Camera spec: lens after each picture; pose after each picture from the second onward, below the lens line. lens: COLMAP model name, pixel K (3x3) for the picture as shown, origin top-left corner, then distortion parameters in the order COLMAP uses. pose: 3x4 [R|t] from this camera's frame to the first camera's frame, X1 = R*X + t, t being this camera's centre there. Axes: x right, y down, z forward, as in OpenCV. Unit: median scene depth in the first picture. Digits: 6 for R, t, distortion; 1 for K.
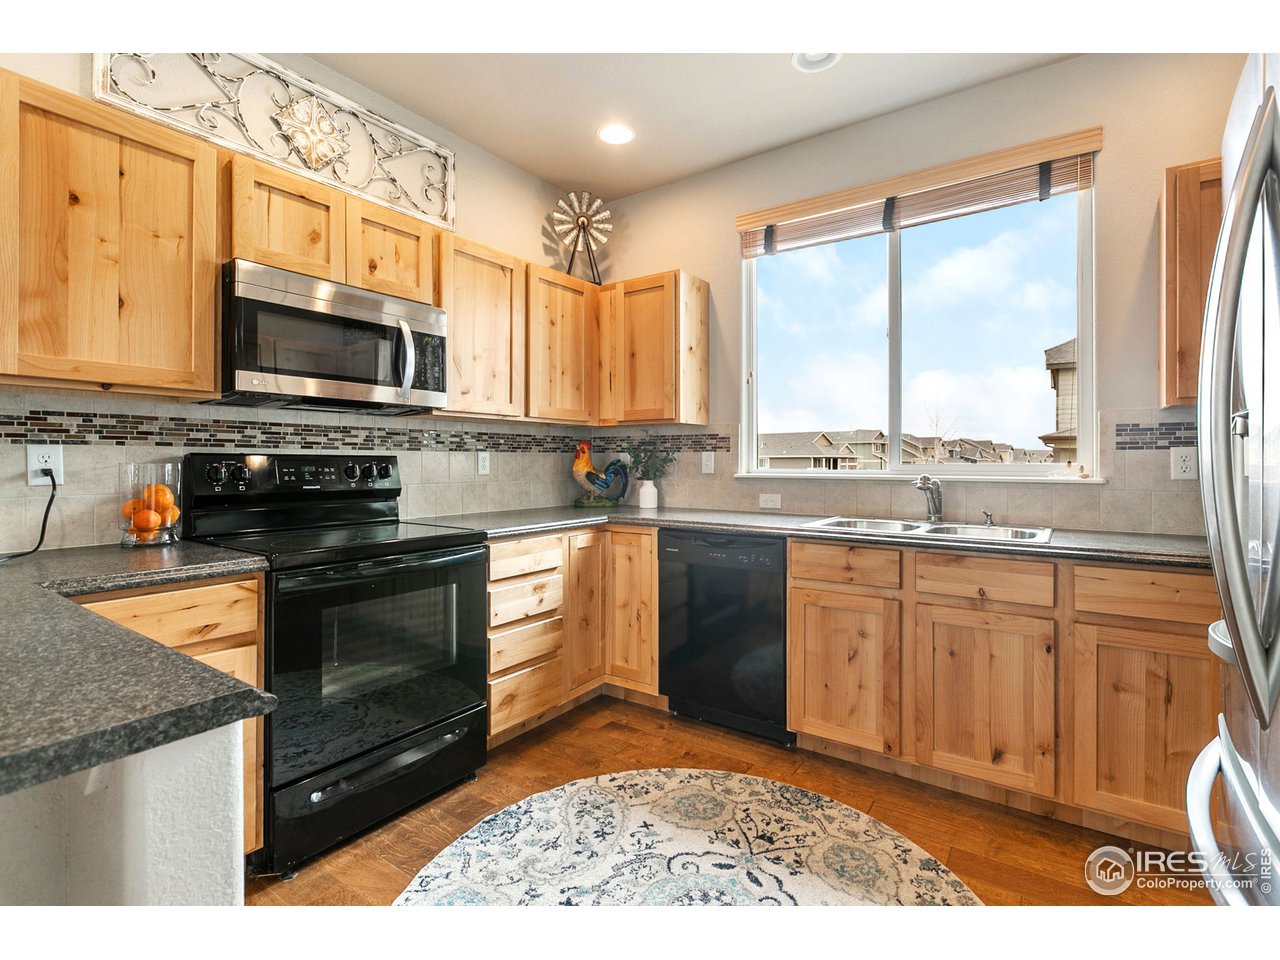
lens RADIAL K [[608.4, 0, 639.1], [0, 608.4, 454.6], [0, 0, 1]] dist [-0.000151, 0.000062]
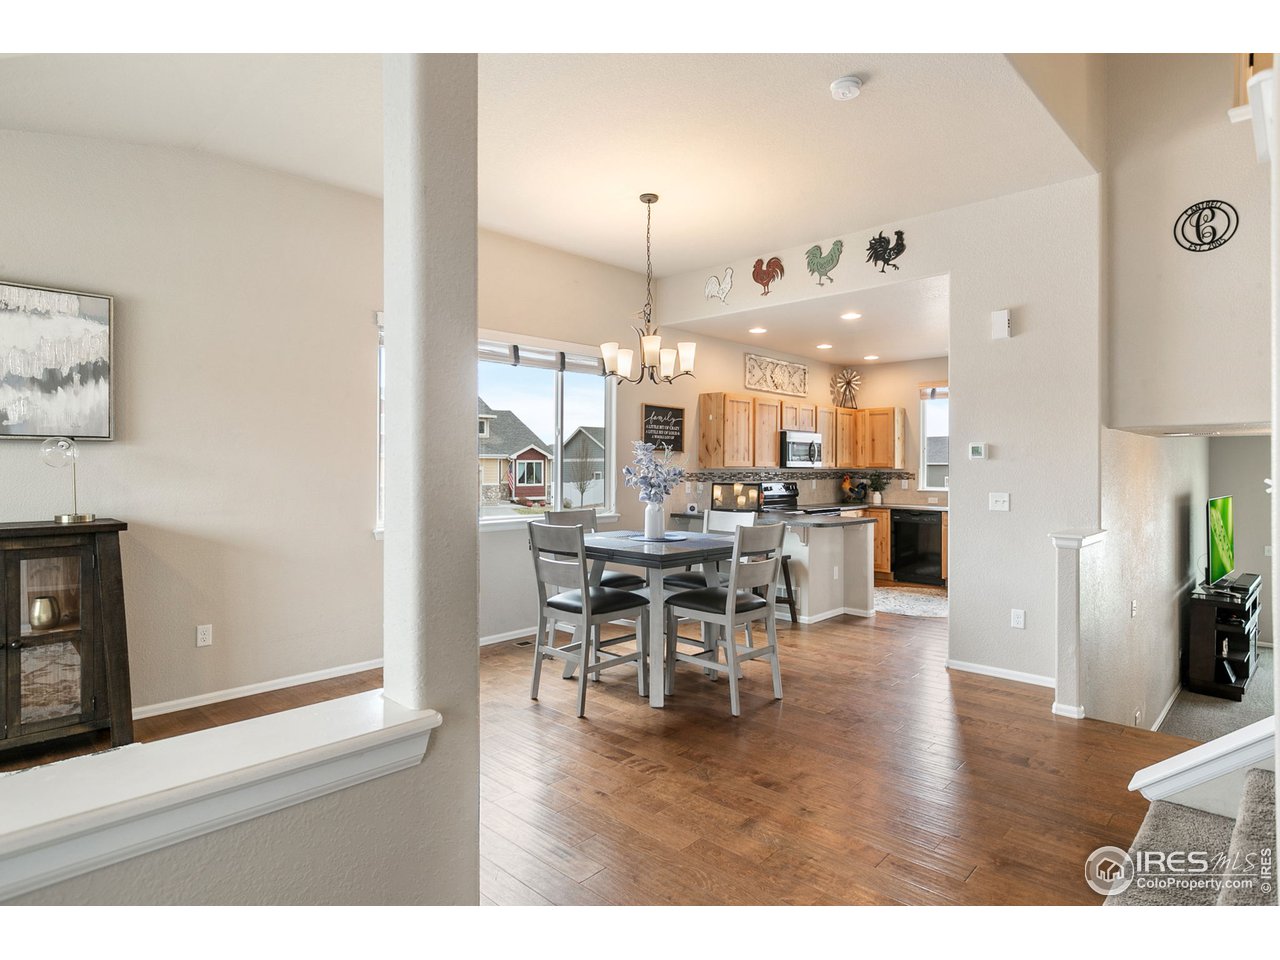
lens RADIAL K [[695.0, 0, 636.2], [0, 695.0, 454.2], [0, 0, 1]] dist [0.004138, 0.001108]
pose [[0.988919, 0.002313, -0.148436, -0.534912], [-0.002907, 0.999989, -0.003787, -0.093805], [0.148426, 0.004177, 0.988915, -1.891167]]
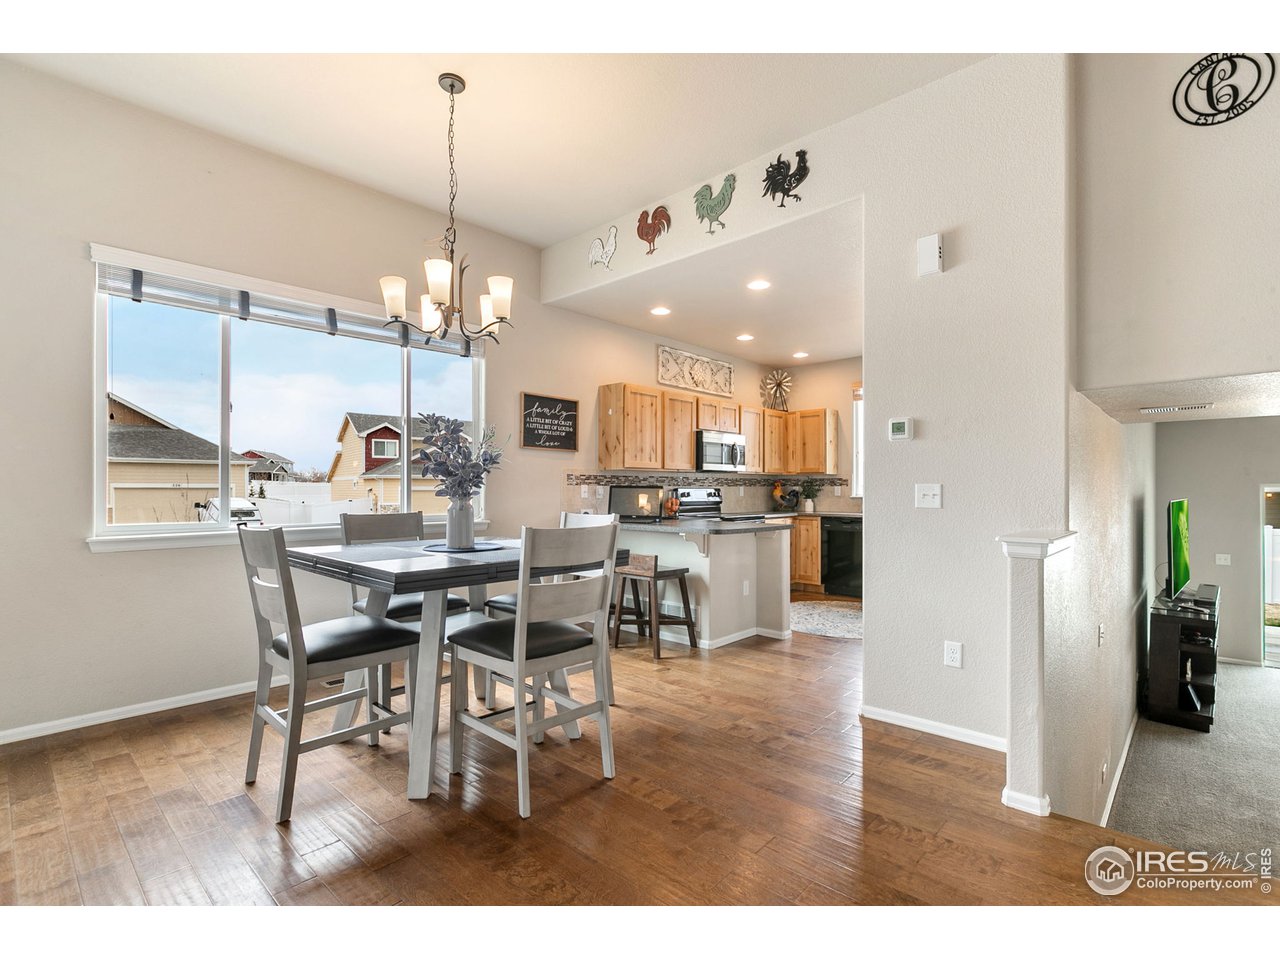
lens RADIAL K [[600.3, 0, 640.0], [0, 600.3, 480.0], [0, 0, 1]] dist [-0.000187, 0.000328]
pose [[0.990803, -0.000958, -0.135310, -0.317278], [0.000862, 0.999999, -0.000769, -0.026844], [0.135311, 0.000646, 0.990803, -1.323961]]
